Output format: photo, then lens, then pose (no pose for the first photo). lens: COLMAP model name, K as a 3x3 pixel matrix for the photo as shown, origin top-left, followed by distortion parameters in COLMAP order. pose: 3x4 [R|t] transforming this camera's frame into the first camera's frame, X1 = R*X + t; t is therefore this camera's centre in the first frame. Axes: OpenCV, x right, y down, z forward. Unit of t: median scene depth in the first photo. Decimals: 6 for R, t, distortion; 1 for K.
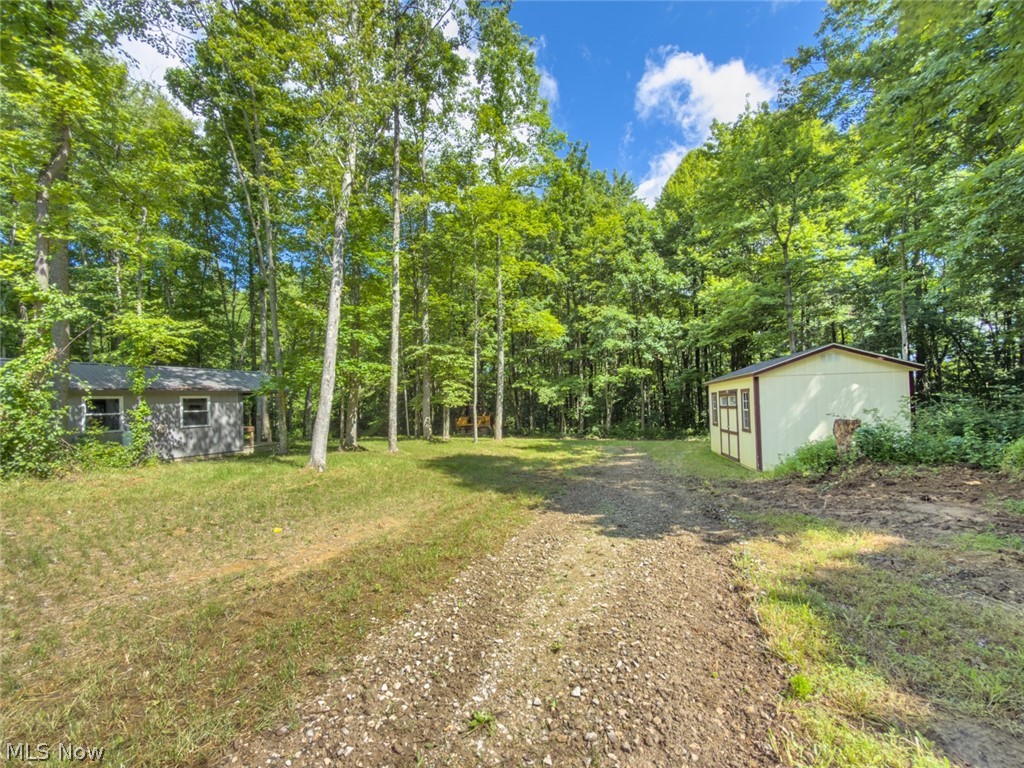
lens RADIAL K [[412.4, 0, 510.4], [0, 412.4, 402.5], [0, 0, 1]] dist [-0.012561, 0.000085]
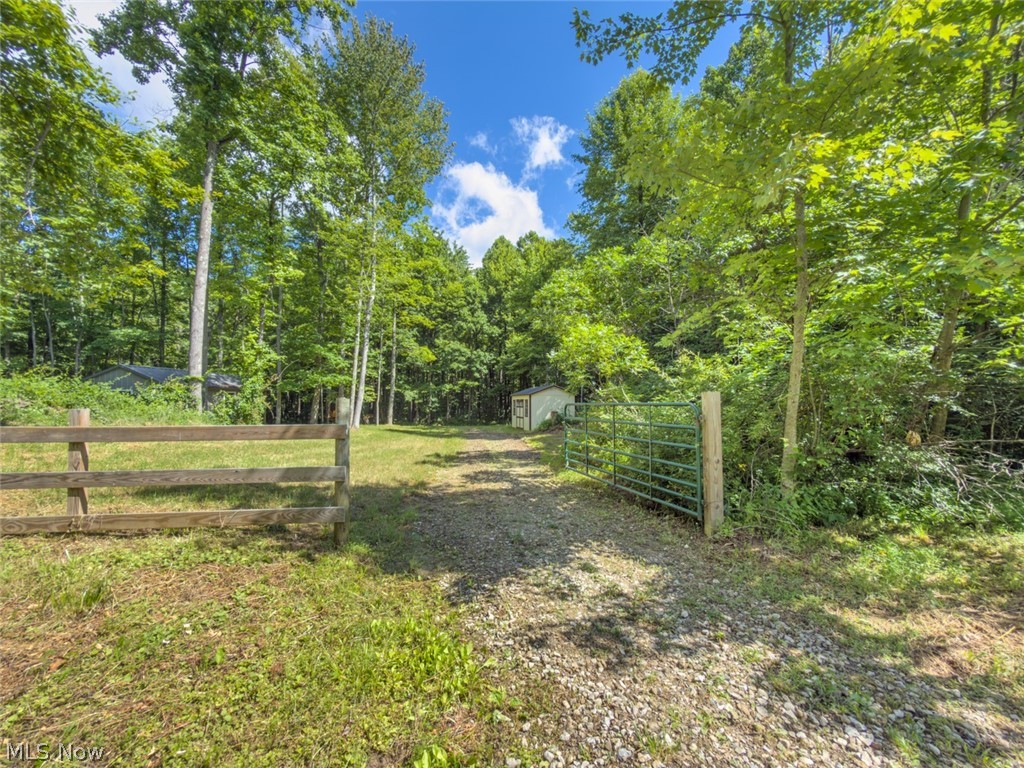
lens RADIAL K [[412.4, 0, 512.2], [0, 412.4, 383.2], [0, 0, 1]] dist [-0.012561, 0.000085]
pose [[0.887901, 0.054794, 0.456759, -0.276087], [-0.035217, 0.998064, -0.051271, 0.000041], [-0.458684, 0.029437, 0.888112, -0.500922]]
